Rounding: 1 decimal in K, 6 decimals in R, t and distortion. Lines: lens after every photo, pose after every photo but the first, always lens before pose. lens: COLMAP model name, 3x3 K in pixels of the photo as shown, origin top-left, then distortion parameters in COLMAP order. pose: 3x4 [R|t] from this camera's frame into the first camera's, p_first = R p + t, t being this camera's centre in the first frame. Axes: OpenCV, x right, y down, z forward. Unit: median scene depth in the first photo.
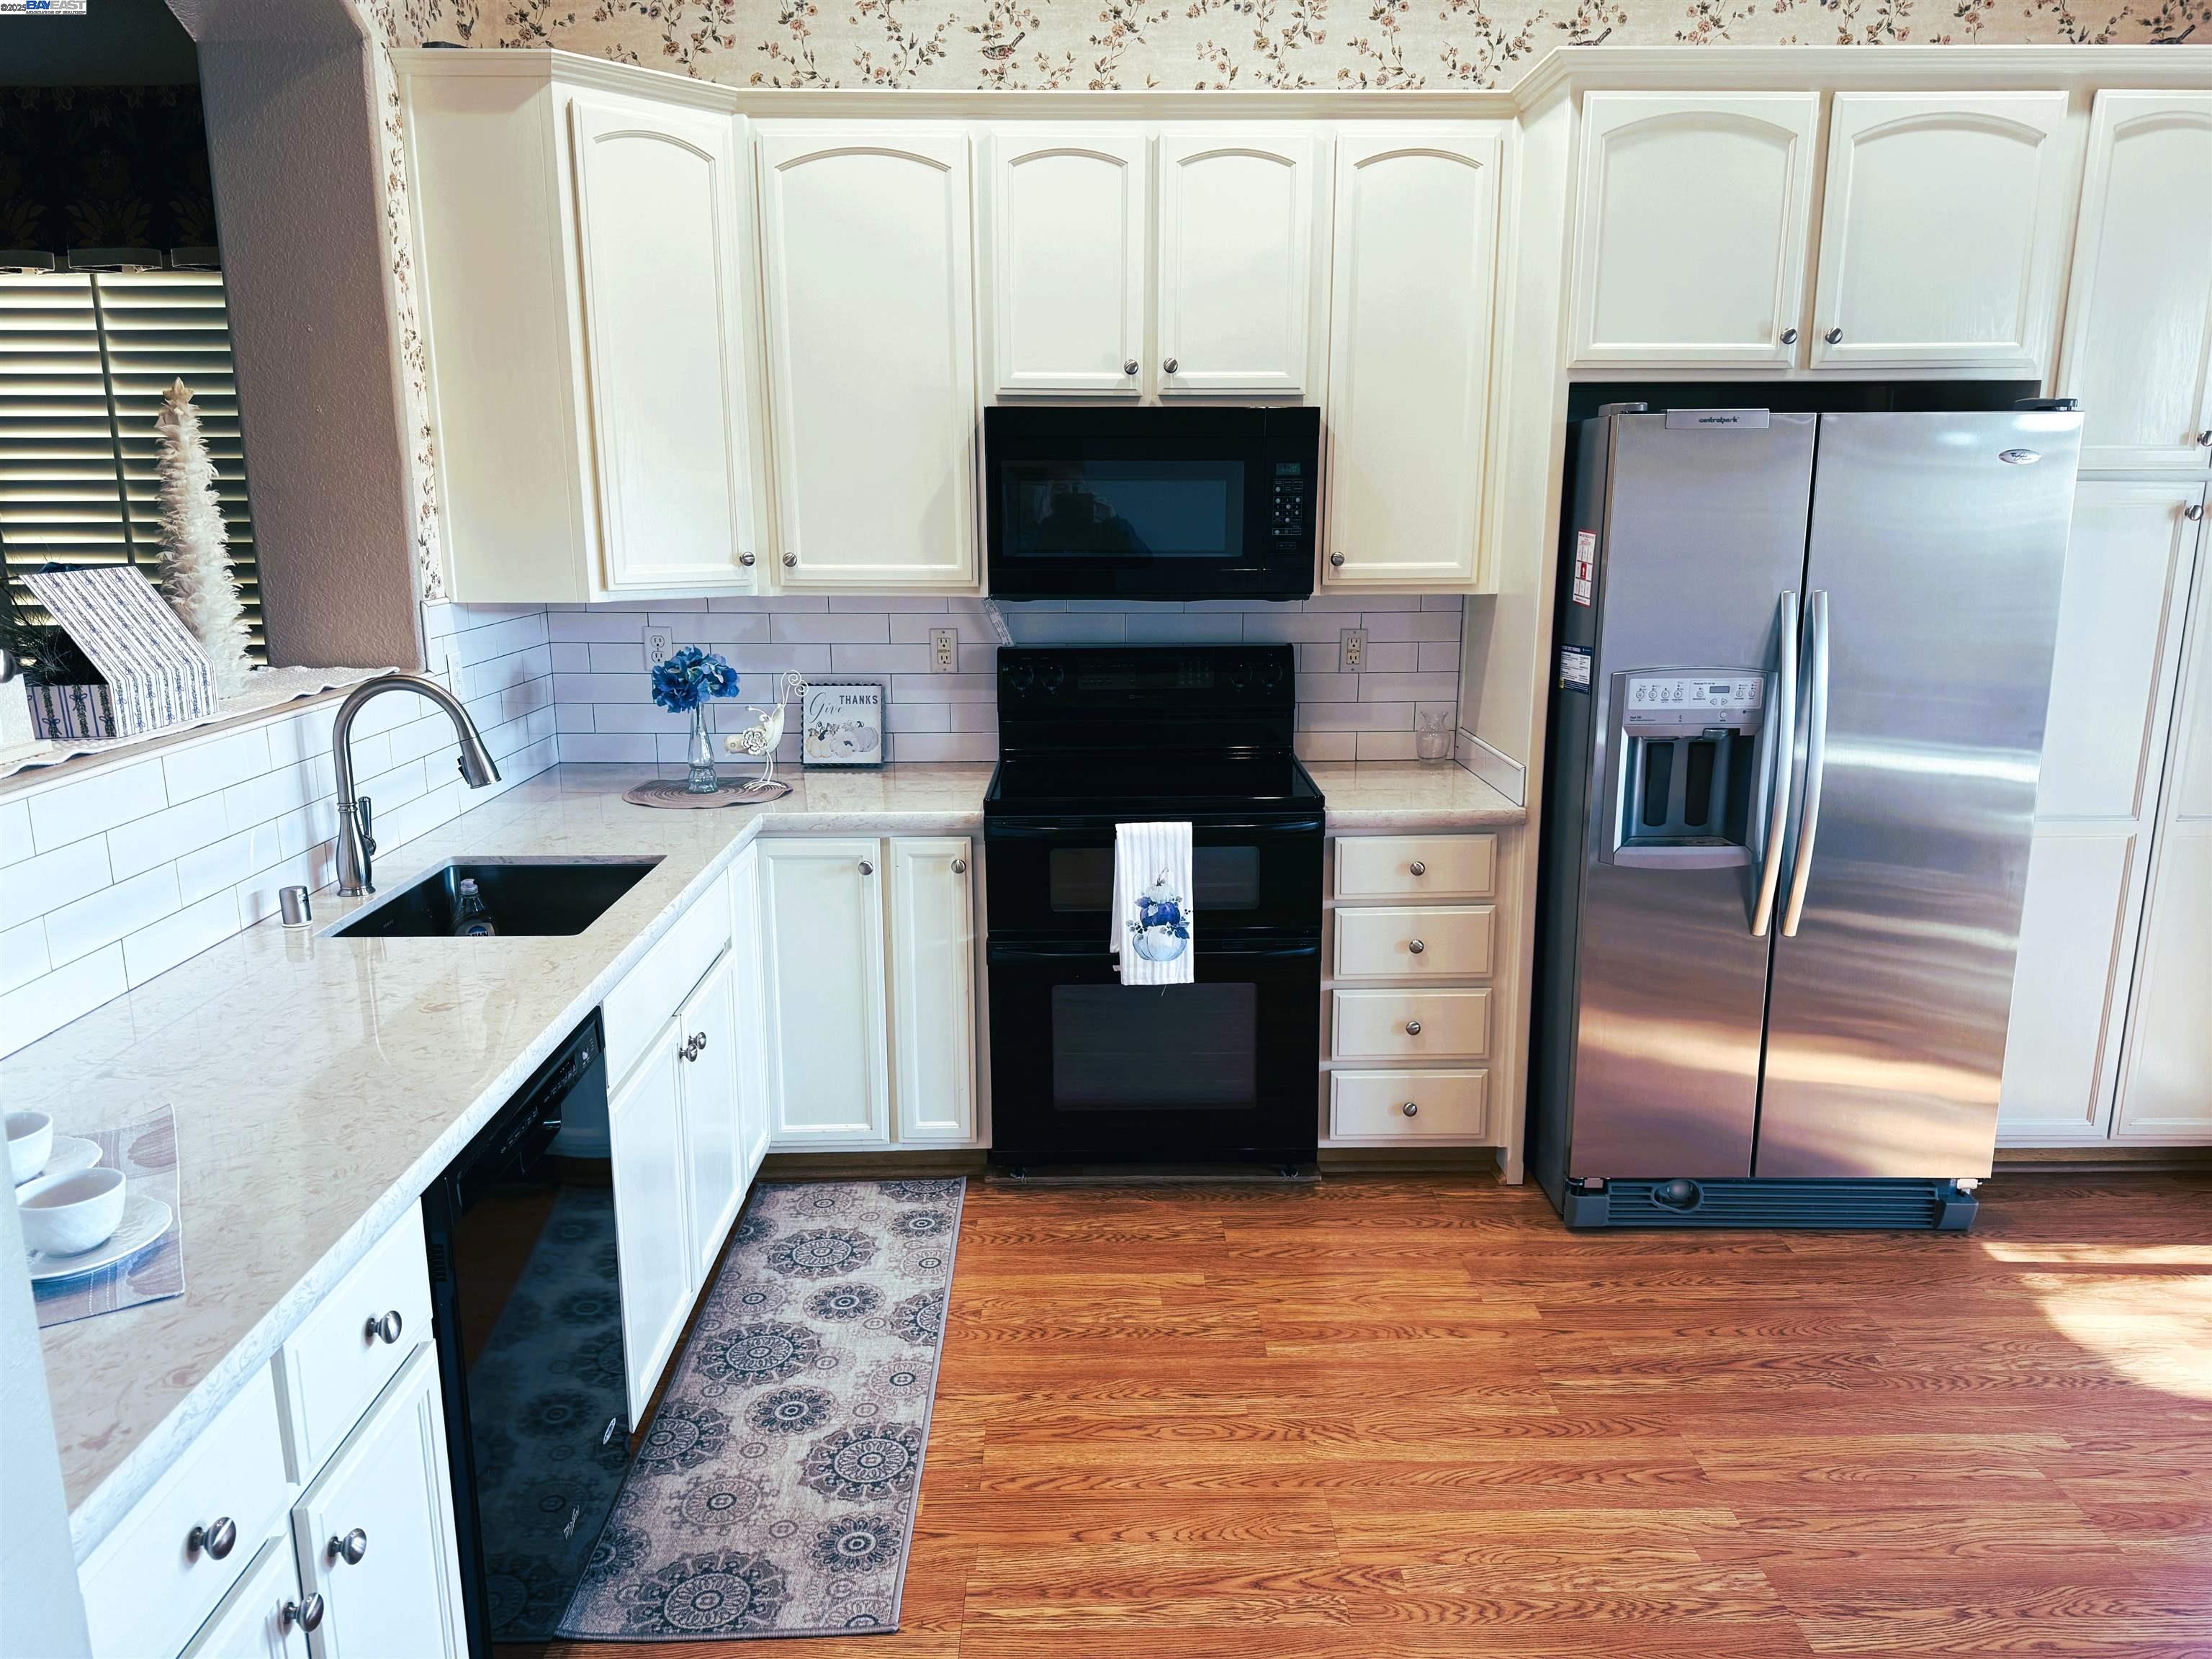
lens RADIAL K [[1548.9, 0, 1106.0], [0, 1548.9, 829.5], [0, 0, 1]] dist [0.186423, -0.359364]
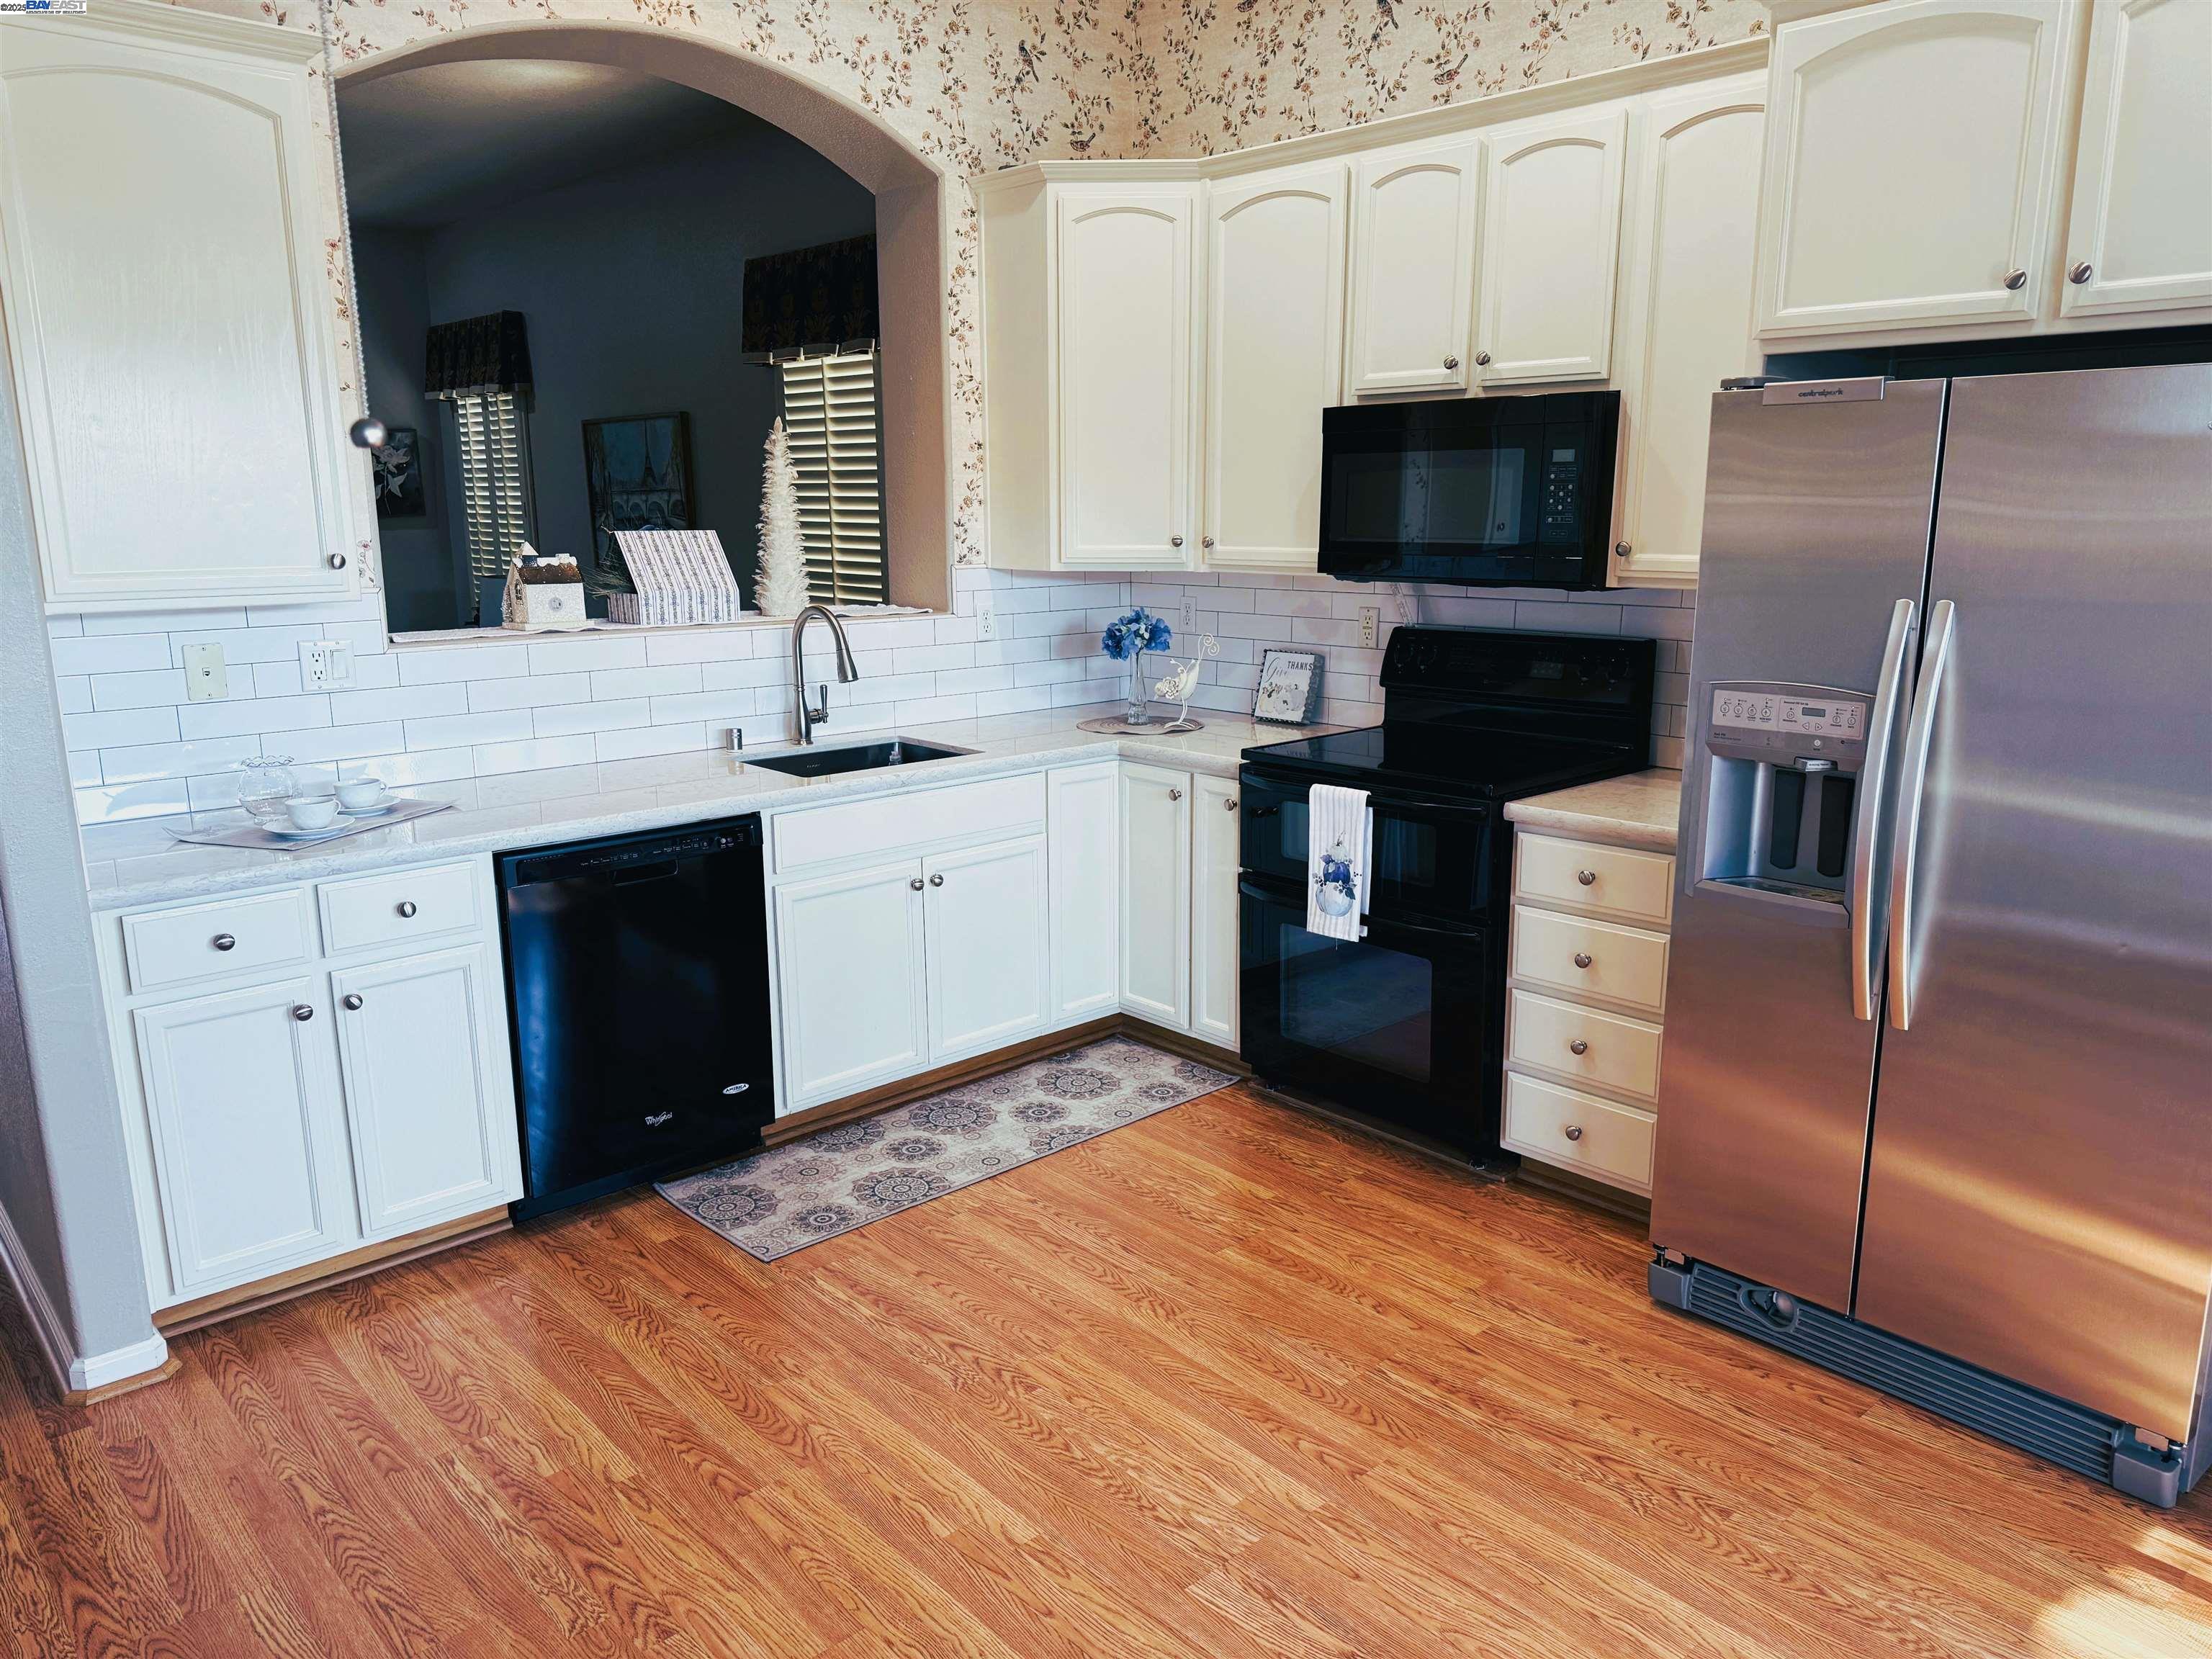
lens RADIAL K [[1532.2, 0, 1106.0], [0, 1532.2, 829.5], [0, 0, 1]] dist [0.141197, -0.203411]
pose [[0.665939, 0.157412, -0.729210, 0.693041], [-0.158101, 0.985061, 0.068259, -0.022043], [0.729061, 0.069832, 0.680877, 0.149013]]
